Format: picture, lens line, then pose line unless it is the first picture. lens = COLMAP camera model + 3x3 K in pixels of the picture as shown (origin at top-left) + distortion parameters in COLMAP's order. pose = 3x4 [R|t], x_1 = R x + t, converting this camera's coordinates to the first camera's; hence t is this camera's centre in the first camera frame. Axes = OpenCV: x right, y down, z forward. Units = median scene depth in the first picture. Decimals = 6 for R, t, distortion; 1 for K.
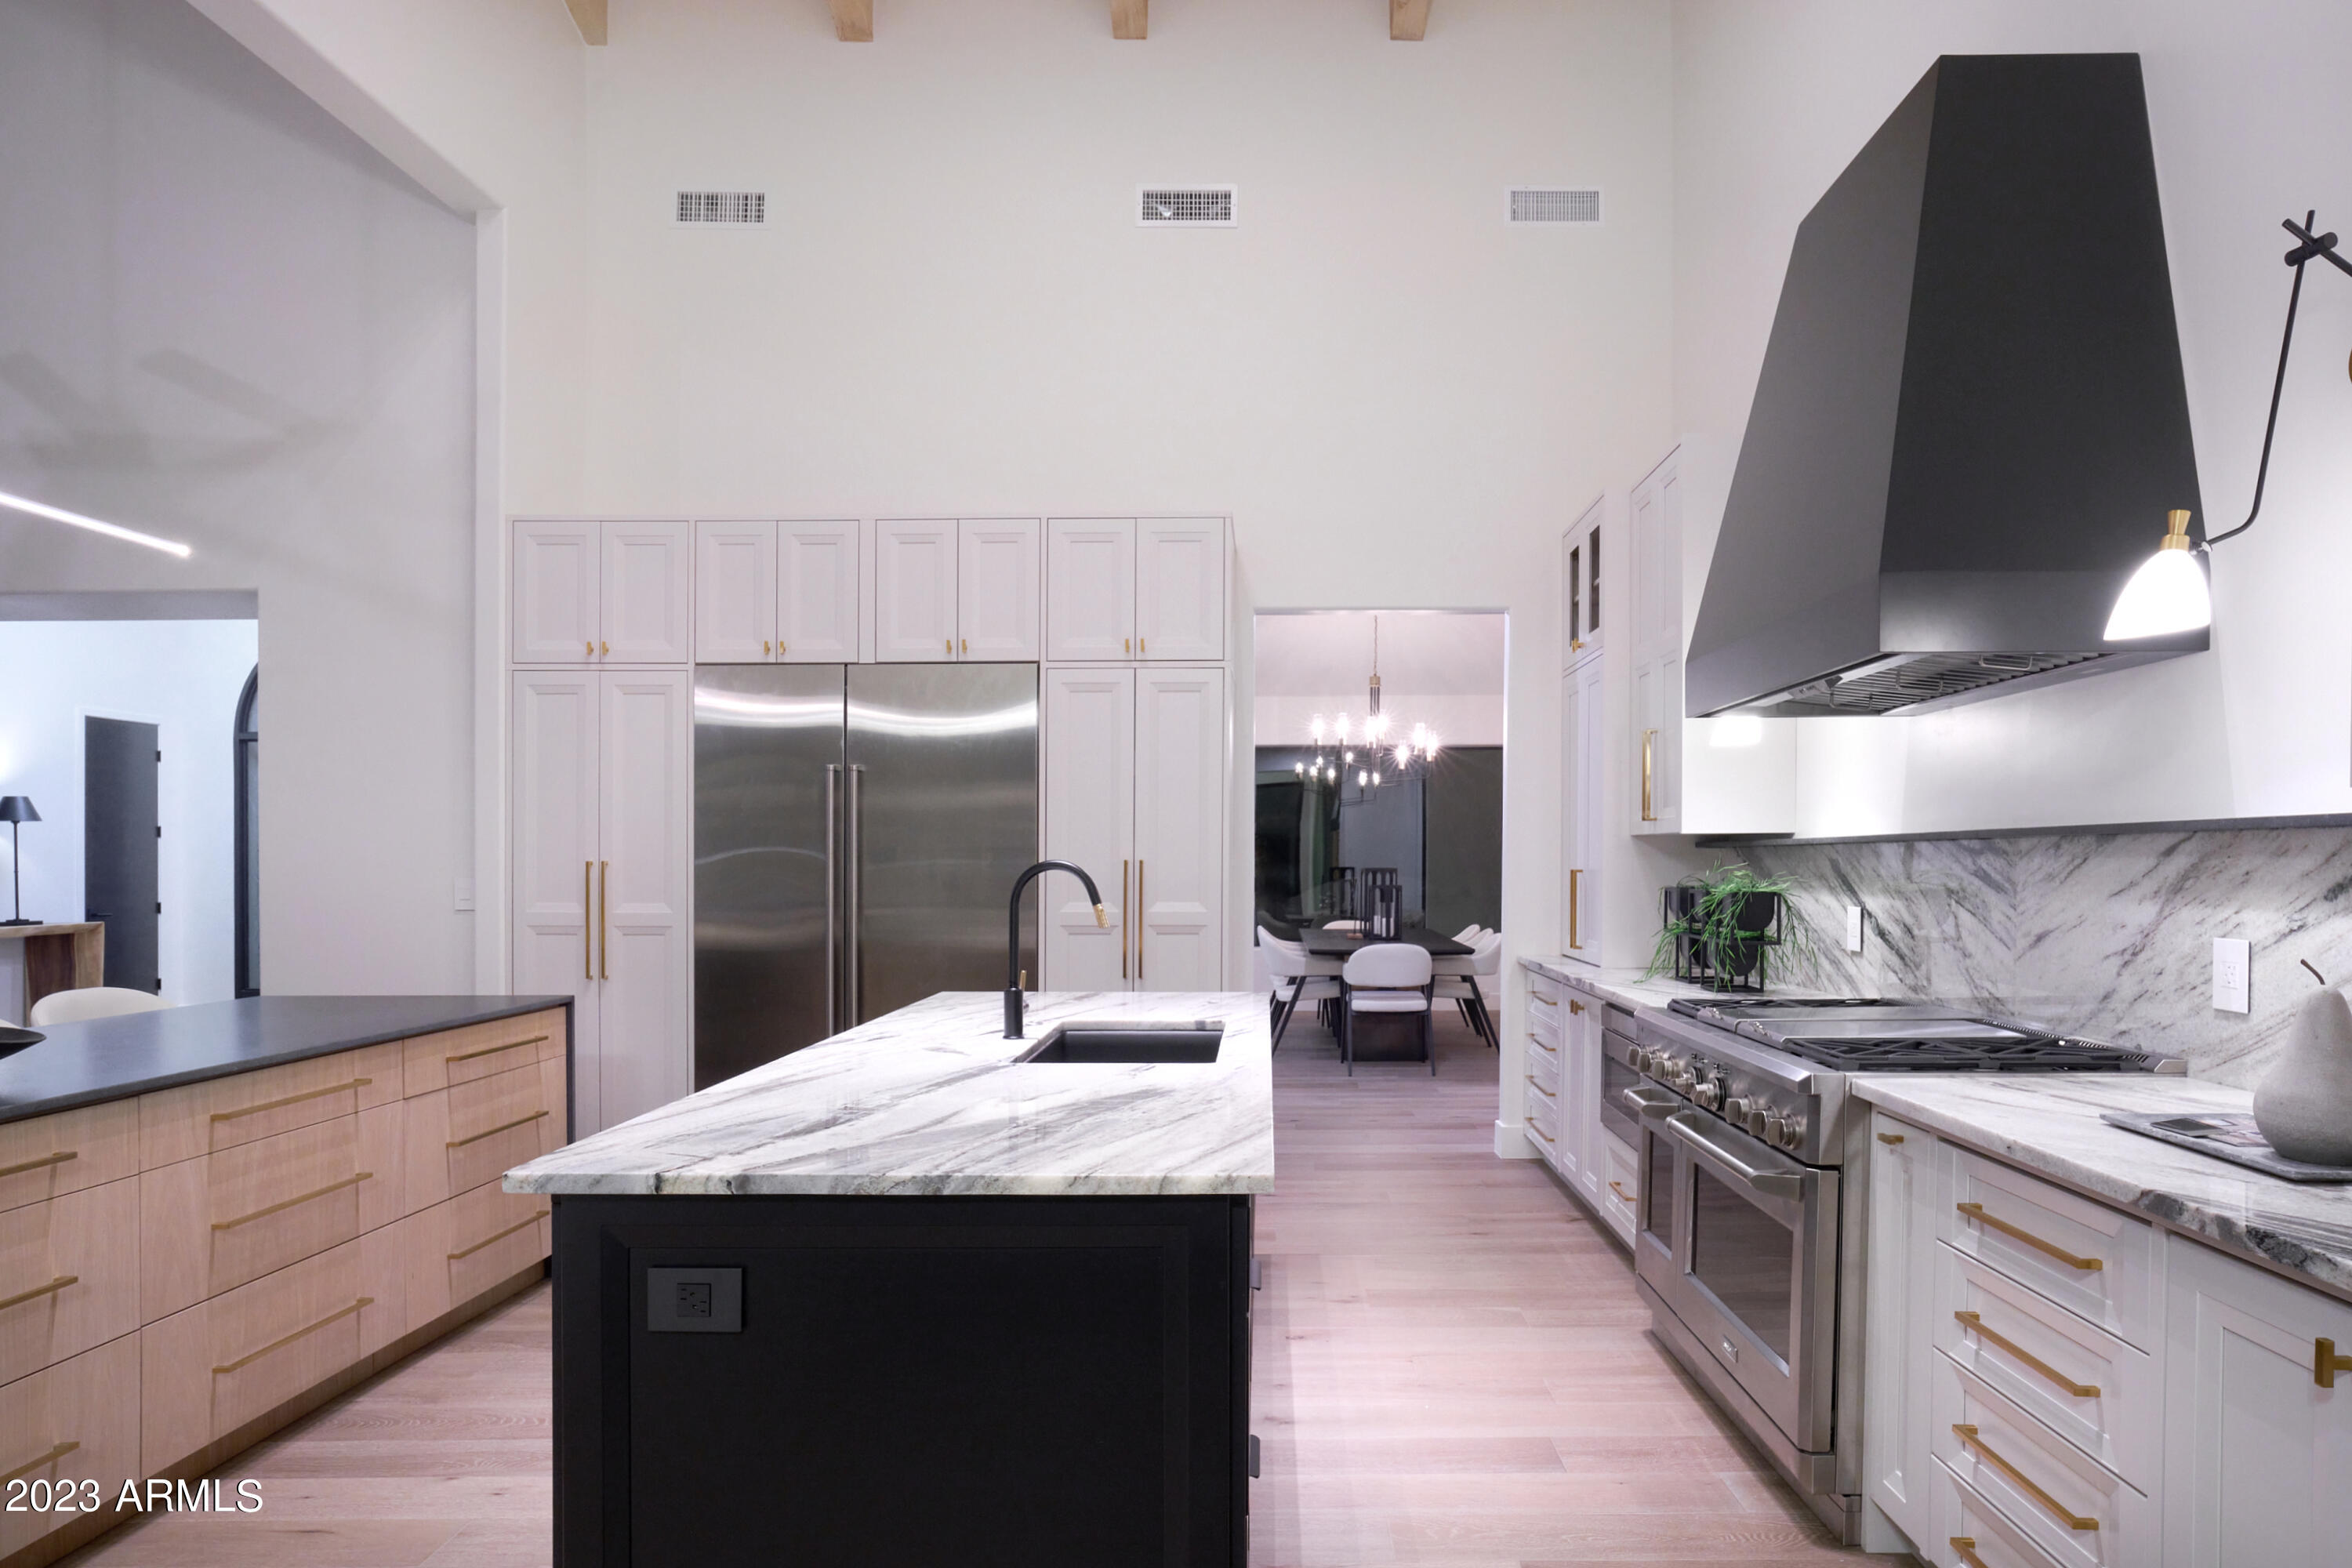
lens RADIAL K [[1429.0, 0, 1176.7], [0, 1429.0, 834.8], [0, 0, 1]] dist [-0.021965, -0.000734]
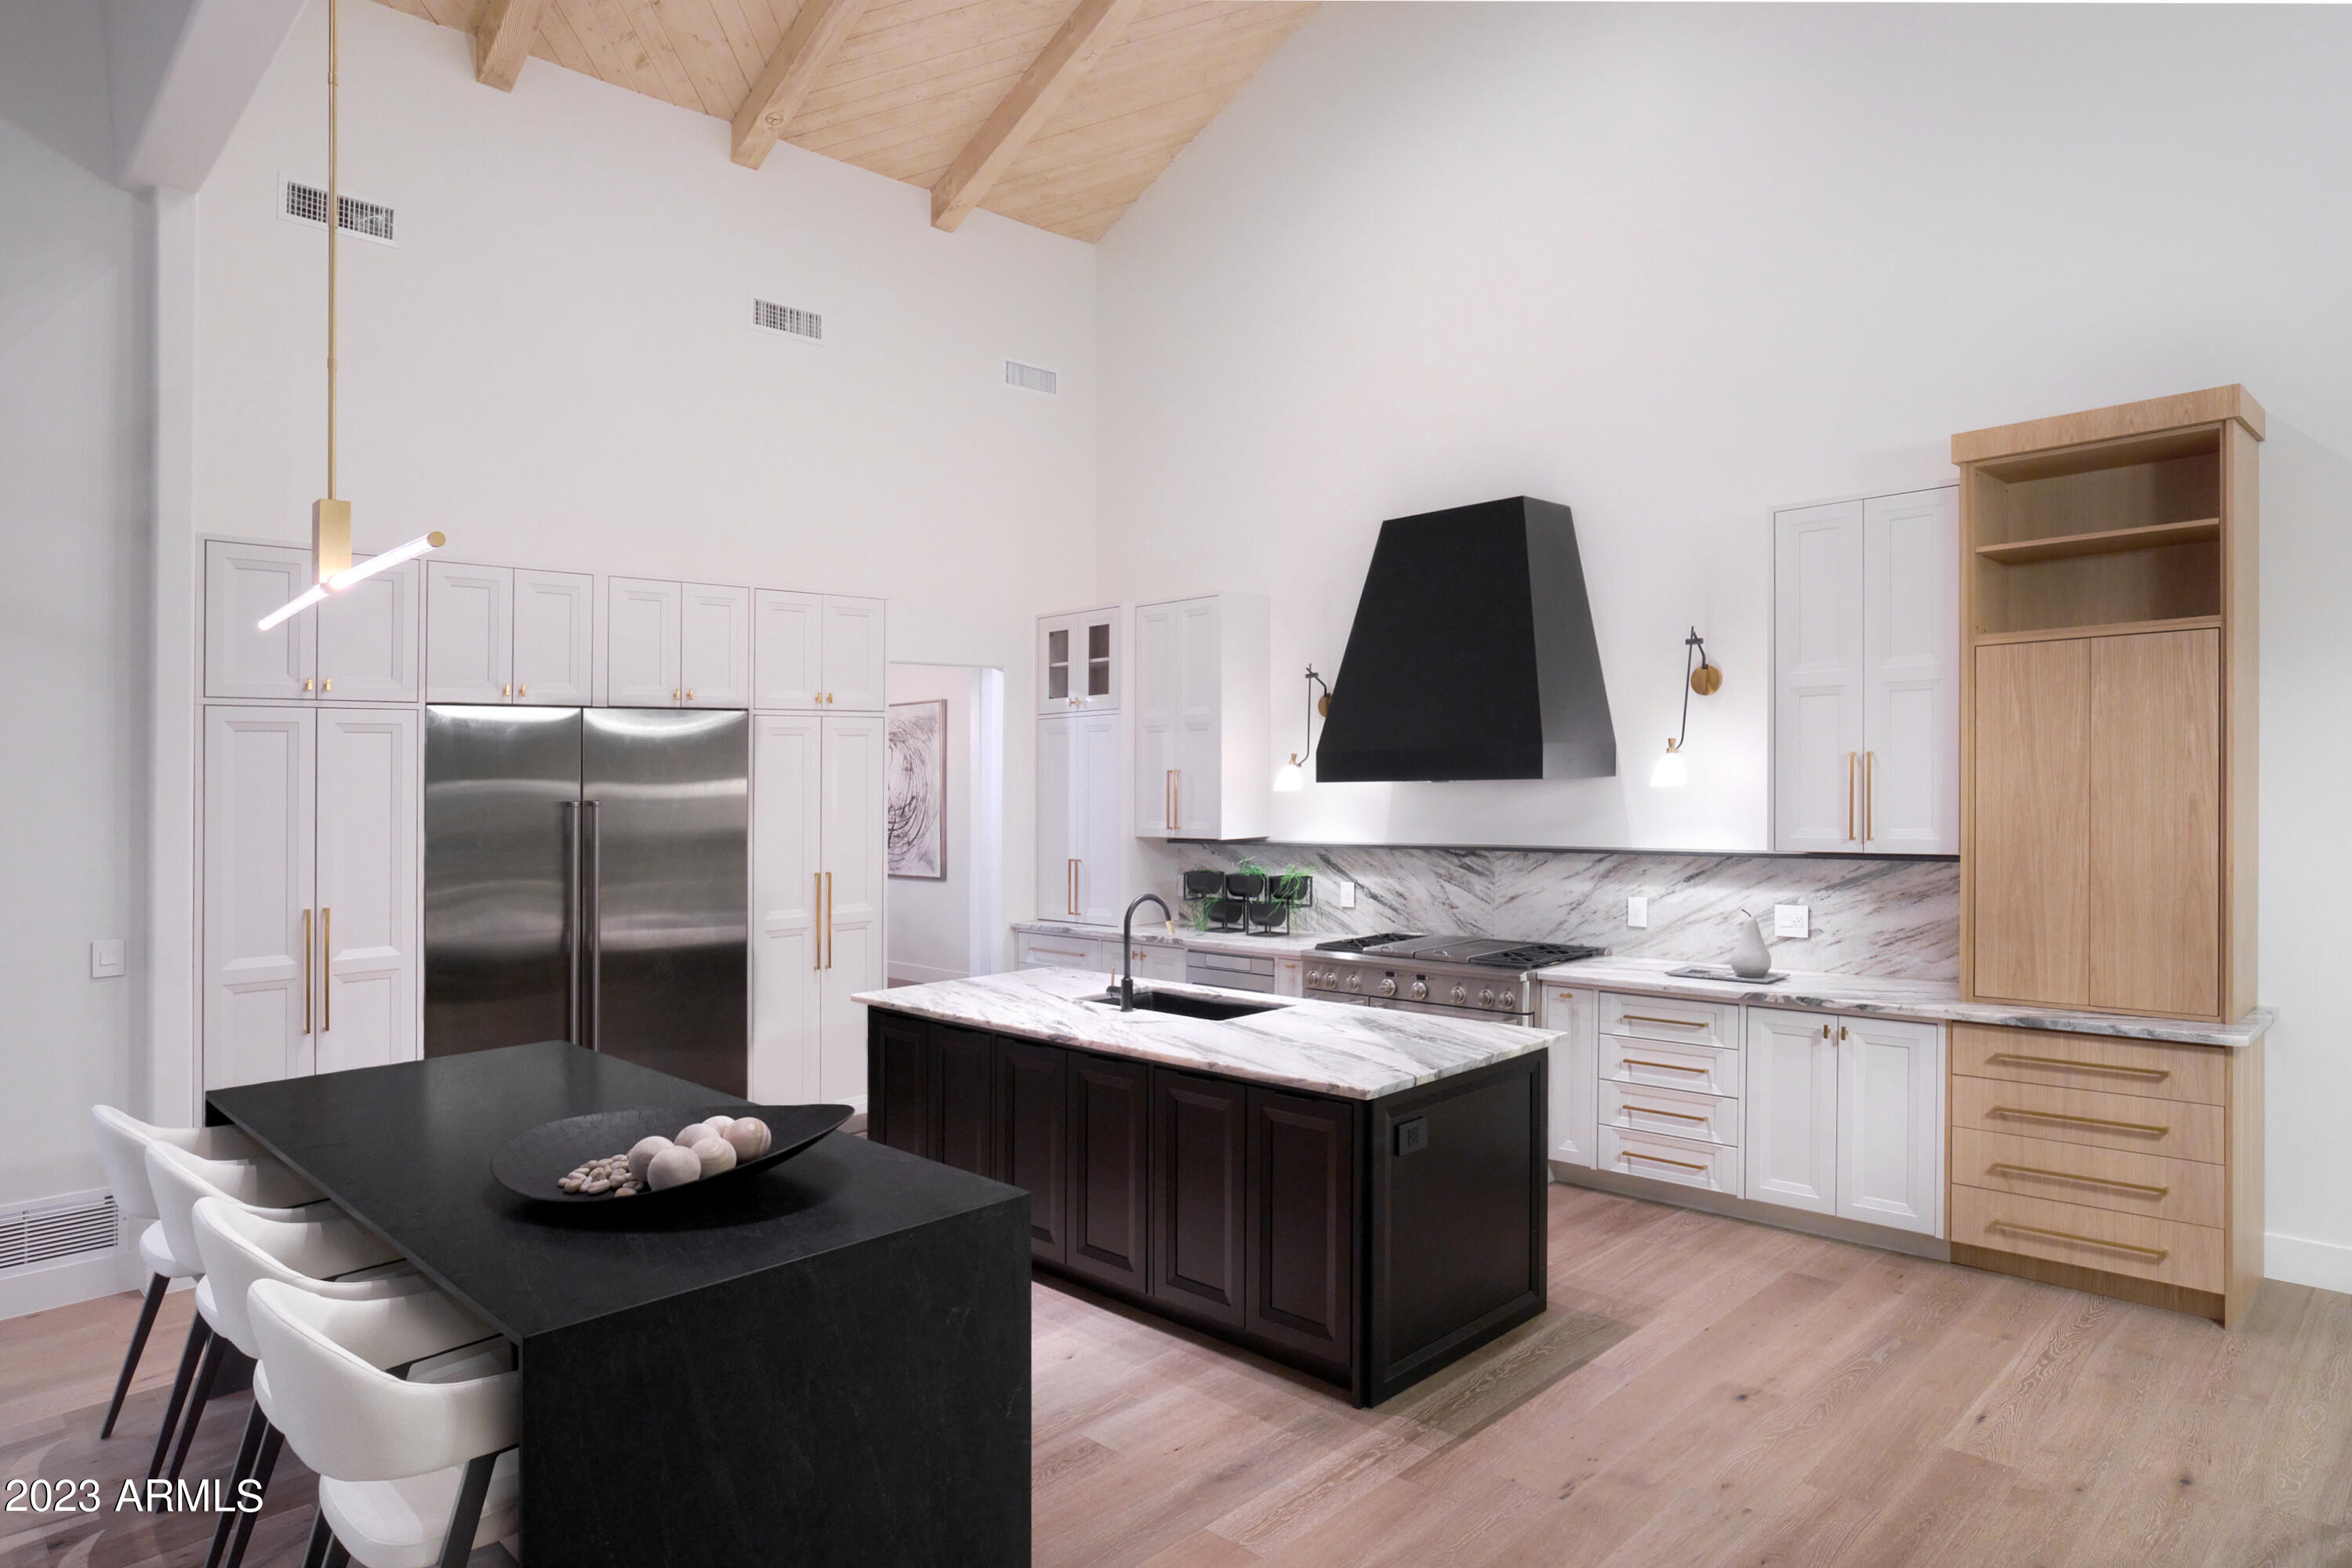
lens RADIAL K [[1386.2, 0, 1233.5], [0, 1386.2, 744.0], [0, 0, 1]] dist [-0.043130, 0.029699]
pose [[0.696068, 0.005116, 0.717958, -0.928222], [0.010804, 0.999787, -0.017599, -0.099895], [-0.717895, 0.020007, 0.695864, -0.112626]]
